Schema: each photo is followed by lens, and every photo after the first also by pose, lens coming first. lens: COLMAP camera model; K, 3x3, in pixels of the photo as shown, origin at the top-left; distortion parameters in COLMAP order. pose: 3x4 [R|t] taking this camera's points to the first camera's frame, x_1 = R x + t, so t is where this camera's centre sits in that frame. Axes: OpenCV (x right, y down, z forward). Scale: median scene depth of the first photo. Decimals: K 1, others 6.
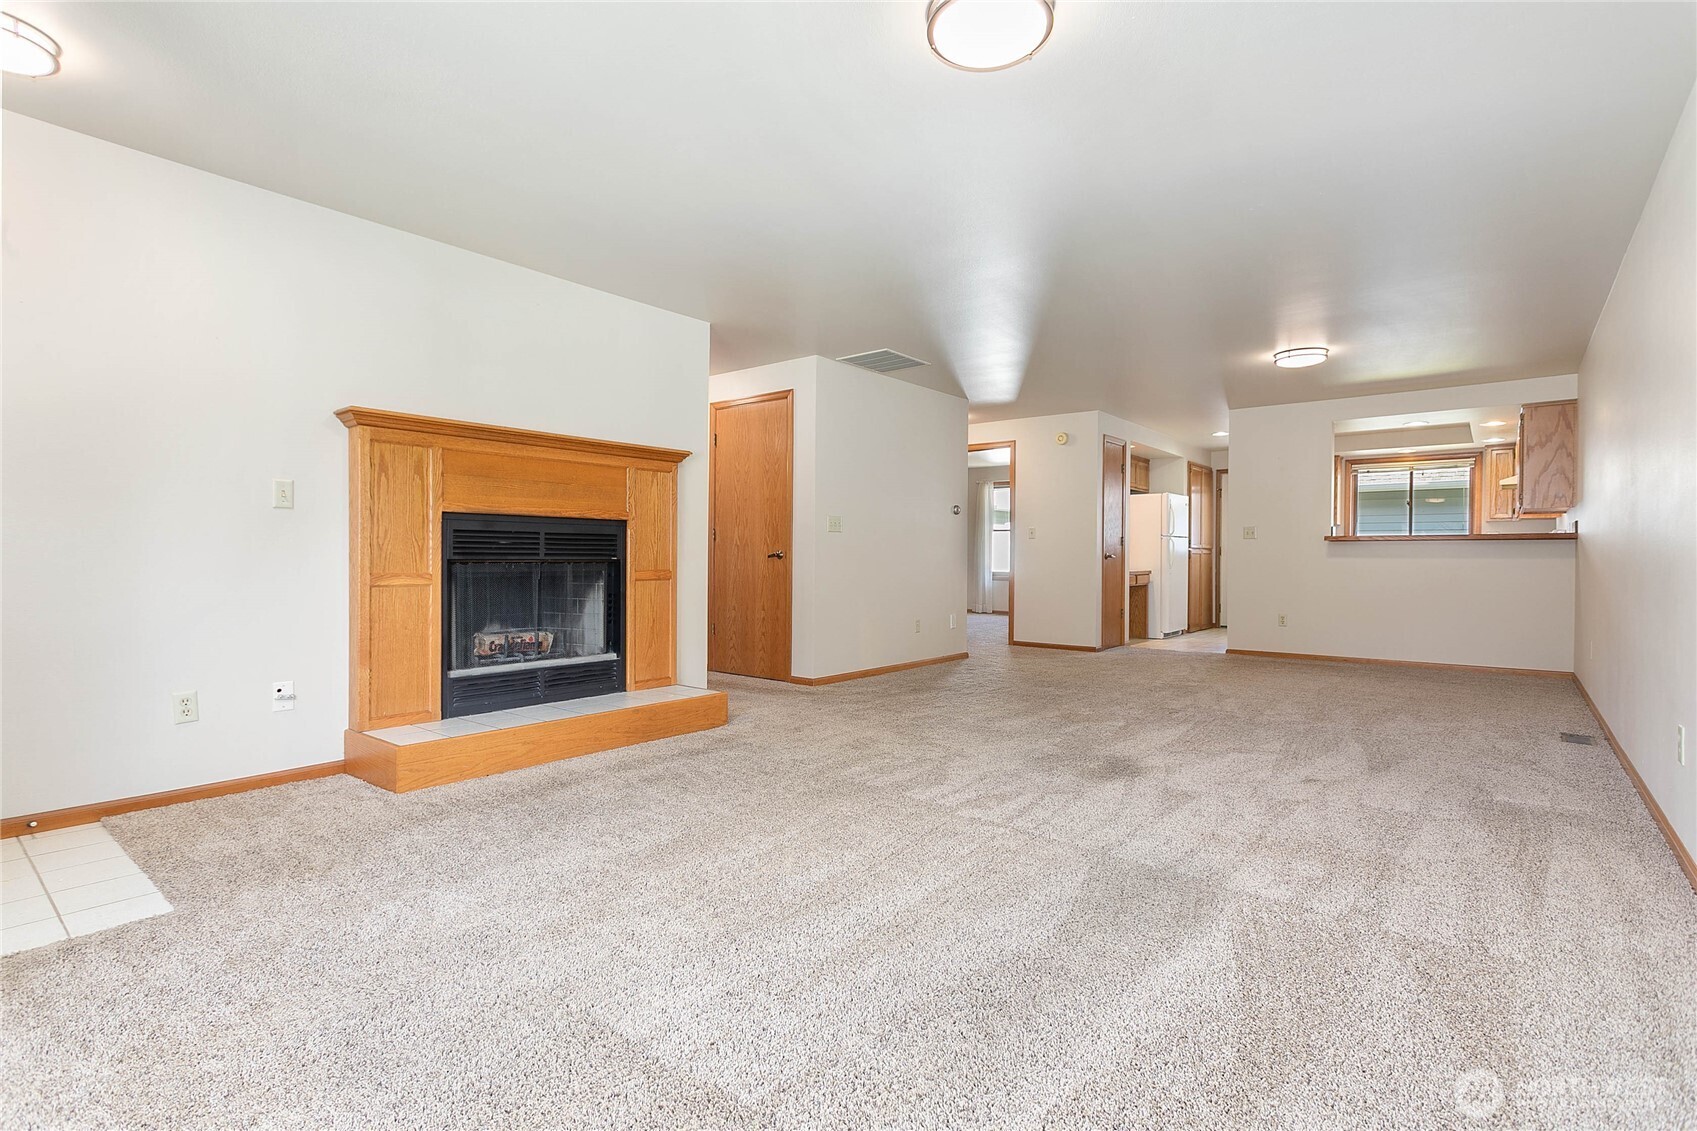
lens RADIAL K [[806.4, 0, 857.5], [0, 806.4, 561.0], [0, 0, 1]] dist [0.001240, 0.002701]
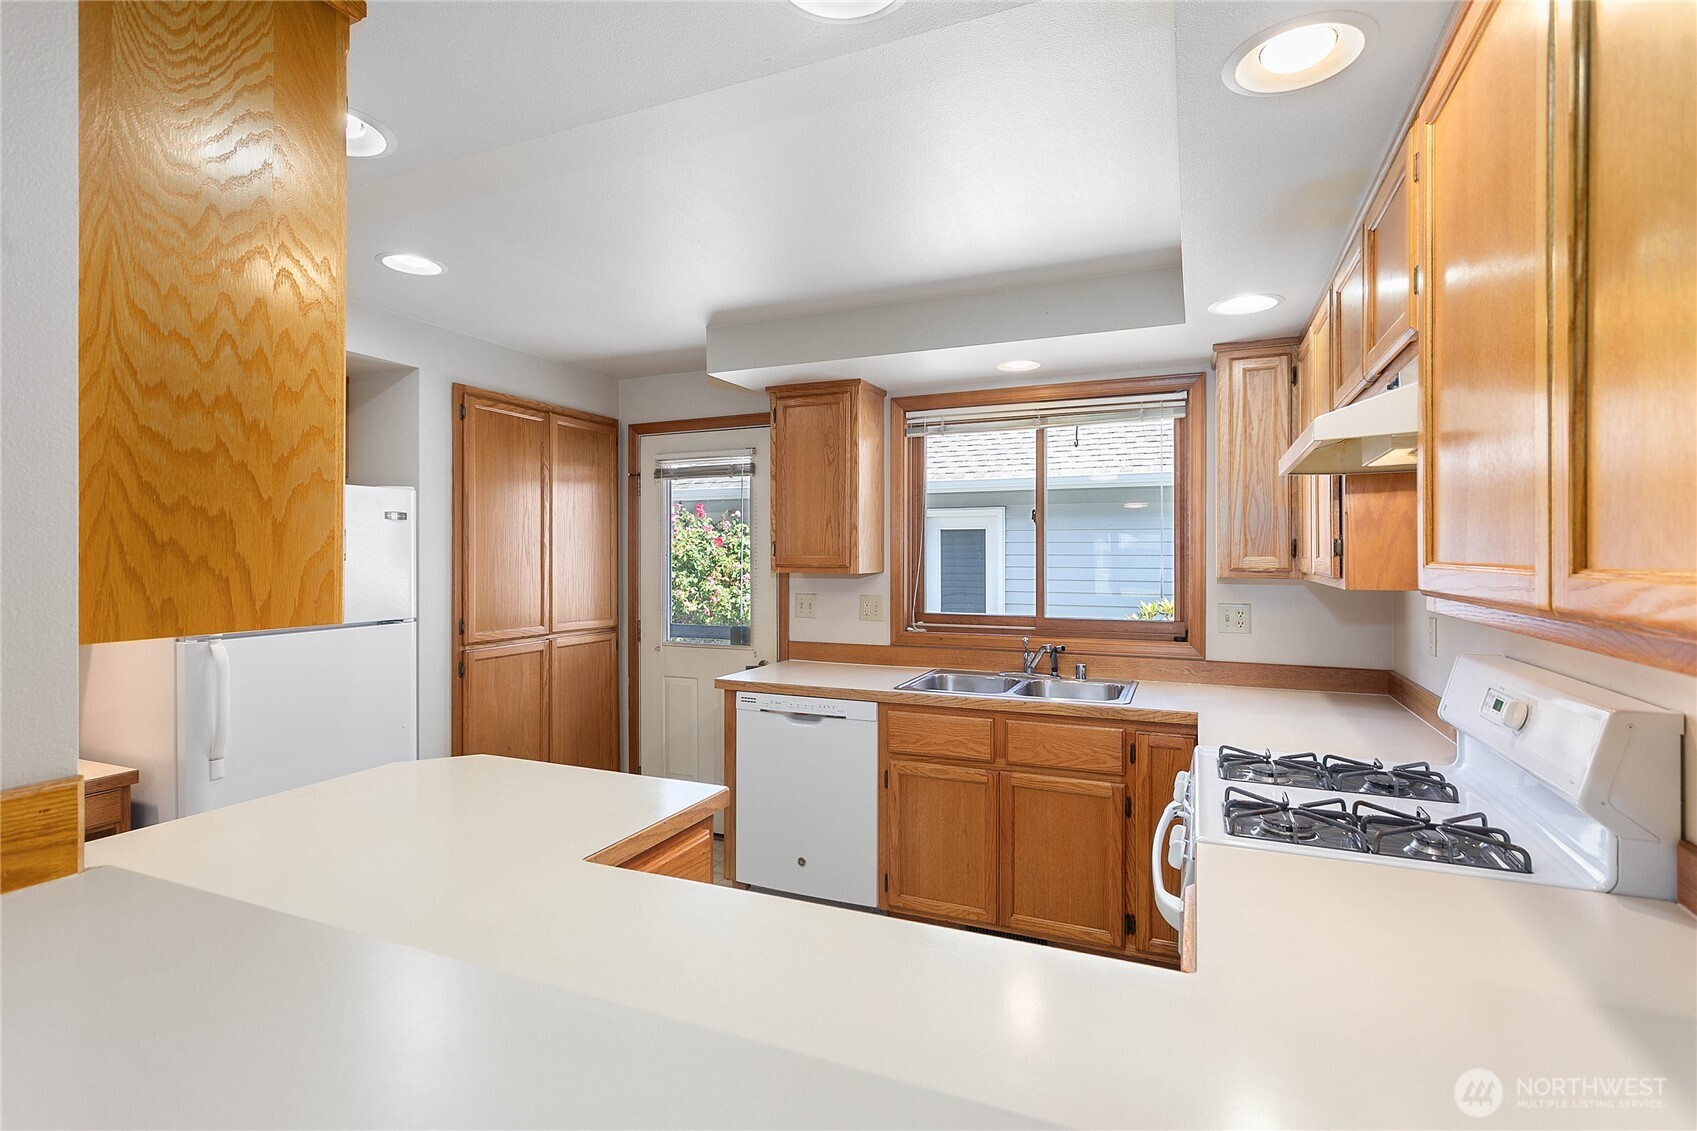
lens RADIAL K [[806.4, 0, 844.4], [0, 806.4, 546.8], [0, 0, 1]] dist [0.001240, 0.002701]
pose [[0.966246, -0.003255, 0.257601, 0.580224], [0.007032, 0.999881, -0.013741, -0.061277], [-0.257525, 0.015088, 0.966154, 0.766443]]
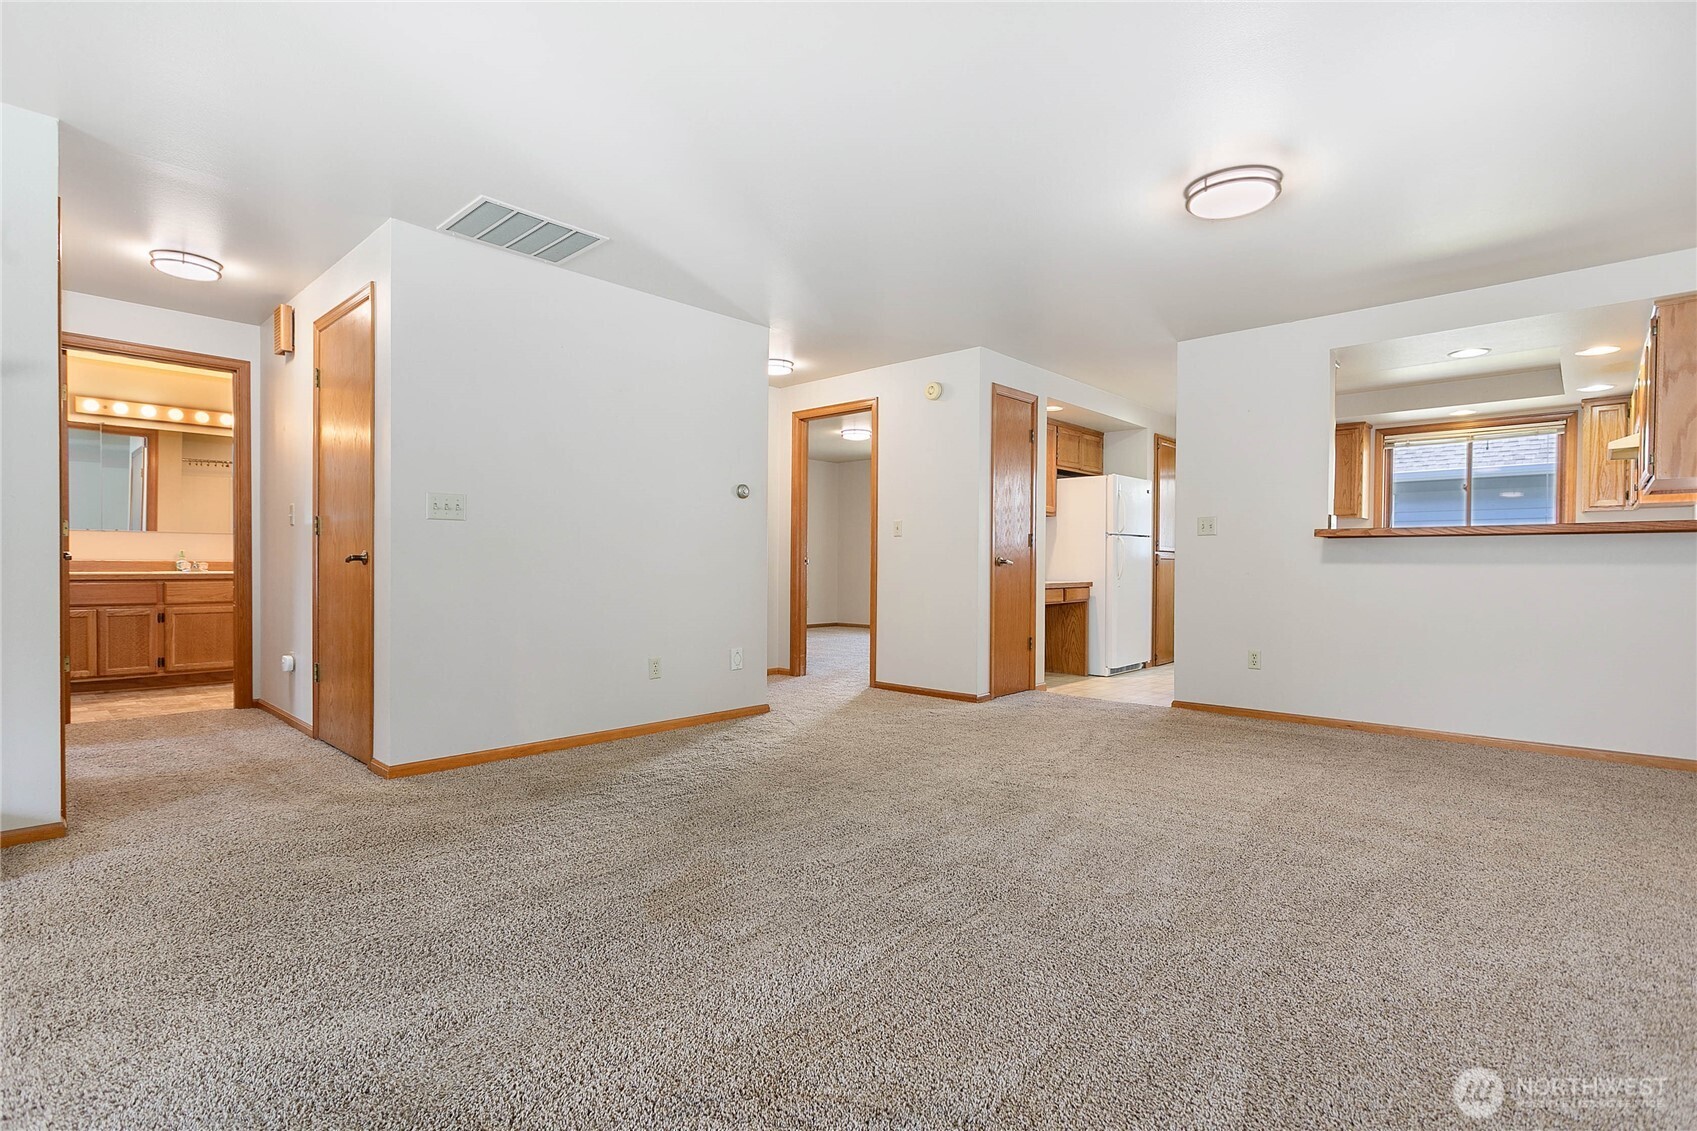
lens RADIAL K [[806.4, 0, 851.5], [0, 806.4, 572.5], [0, 0, 1]] dist [0.001240, 0.002701]
pose [[0.997787, 0.001258, -0.066480, 0.218539], [-0.000927, 0.999987, 0.005022, -0.000029], [0.066486, -0.004949, 0.997775, 0.291938]]
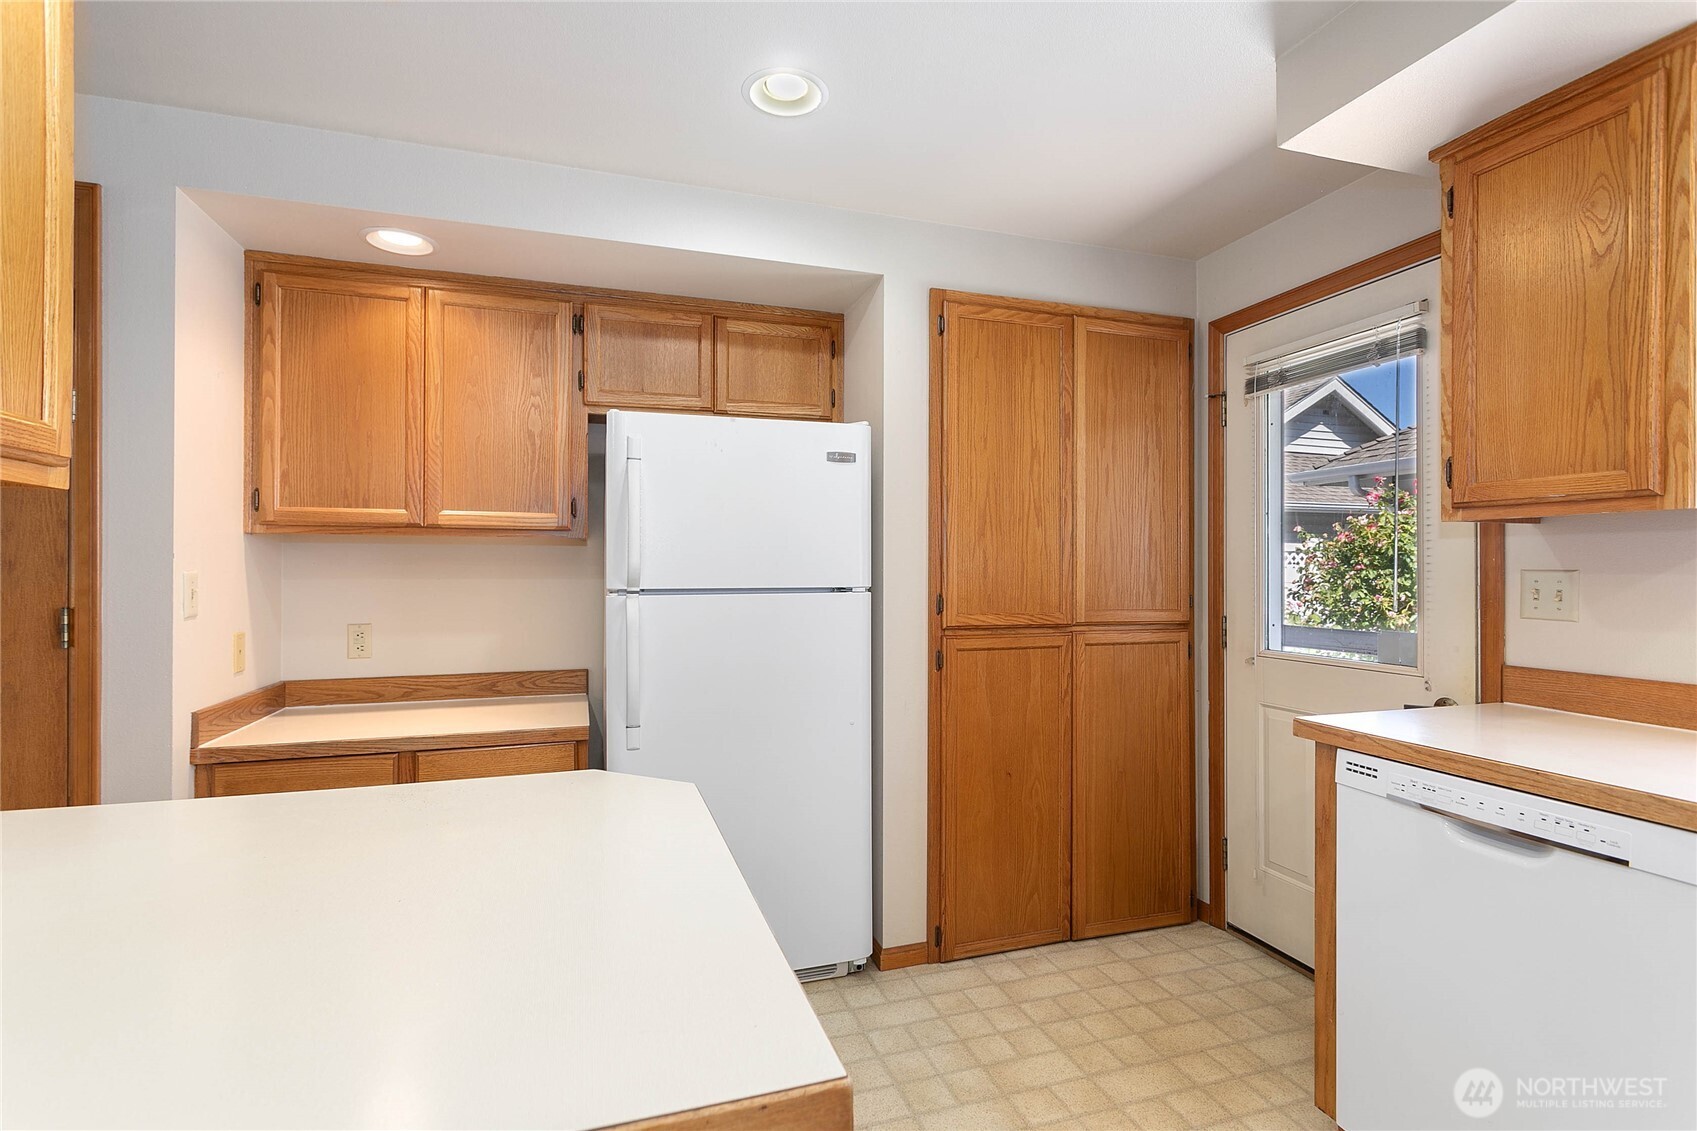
lens RADIAL K [[806.4, 0, 845.8], [0, 806.4, 565.0], [0, 0, 1]] dist [0.001240, 0.002701]
pose [[0.837582, -0.006146, -0.546277, 0.638390], [-0.000763, 0.999923, -0.012421, -0.039138], [0.546311, 0.010820, 0.837512, 0.928519]]
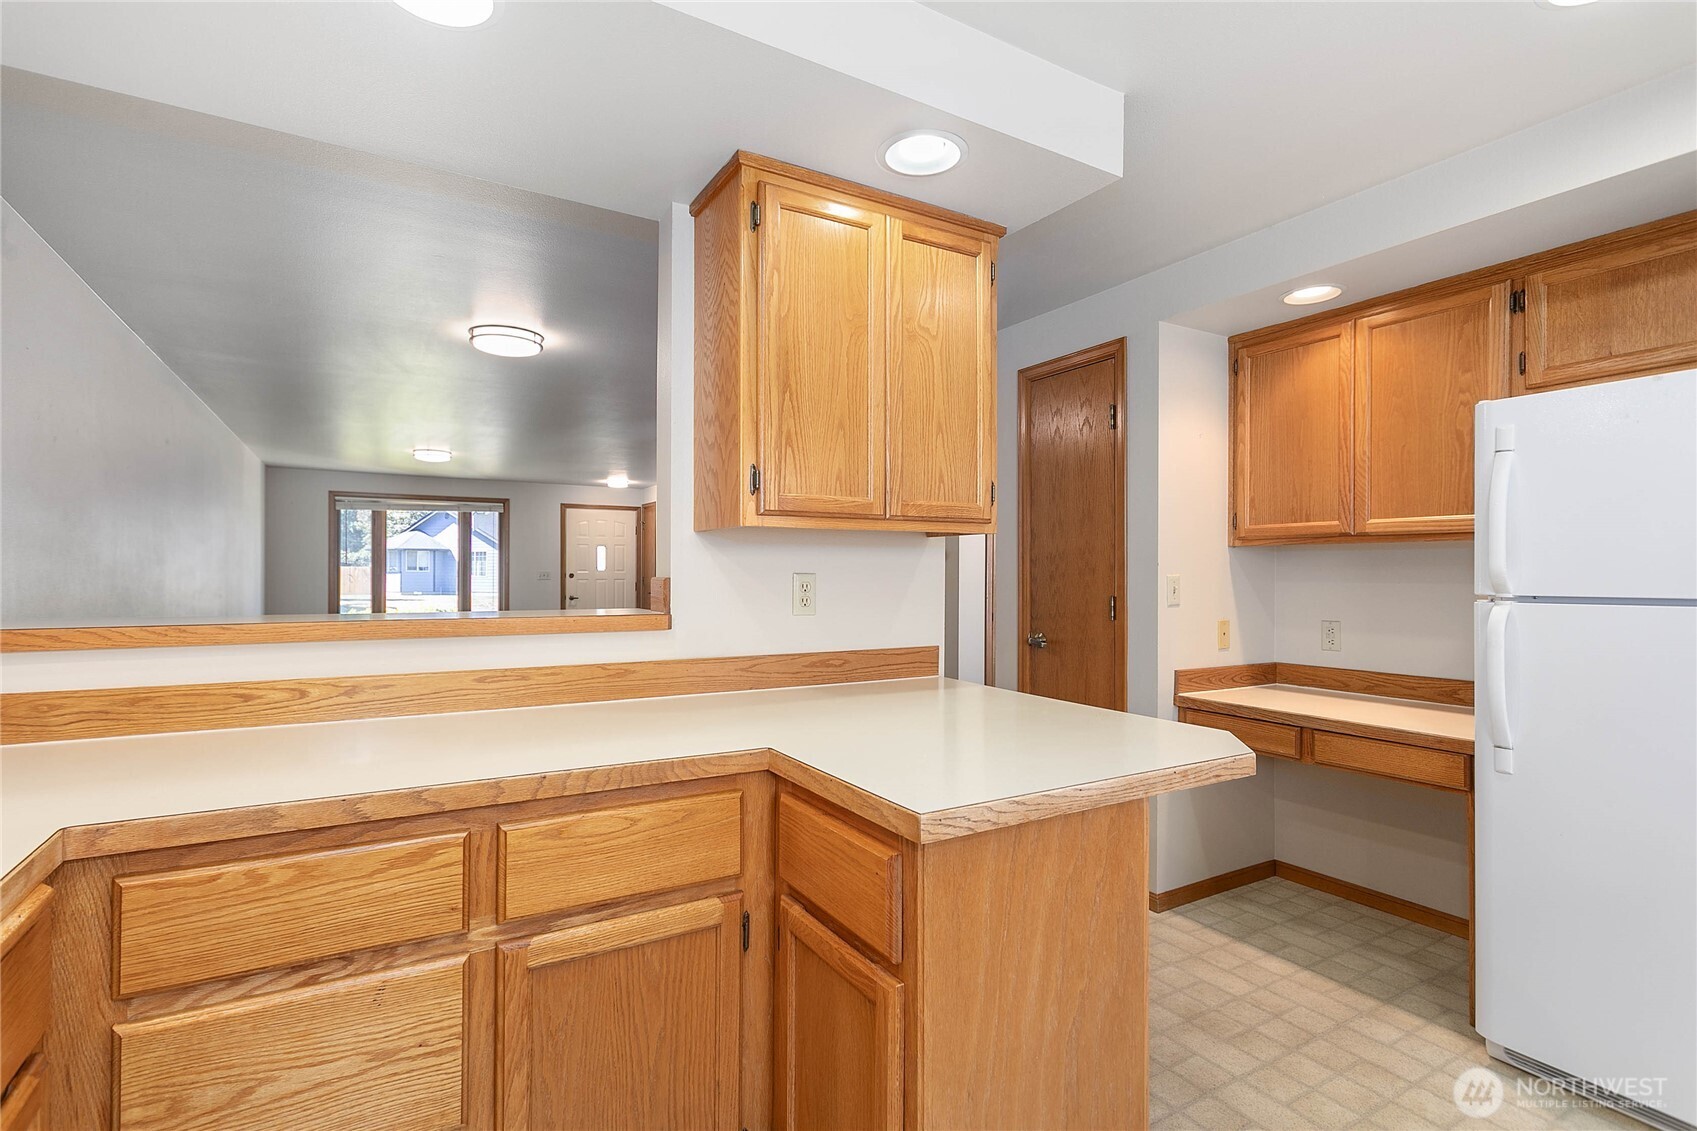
lens RADIAL K [[806.4, 0, 851.8], [0, 806.4, 569.2], [0, 0, 1]] dist [0.001240, 0.002701]
pose [[-0.349200, -0.010418, -0.936990, 0.729692], [-0.012072, 0.999905, -0.006618, -0.038247], [0.936970, 0.009000, -0.349293, 1.018616]]
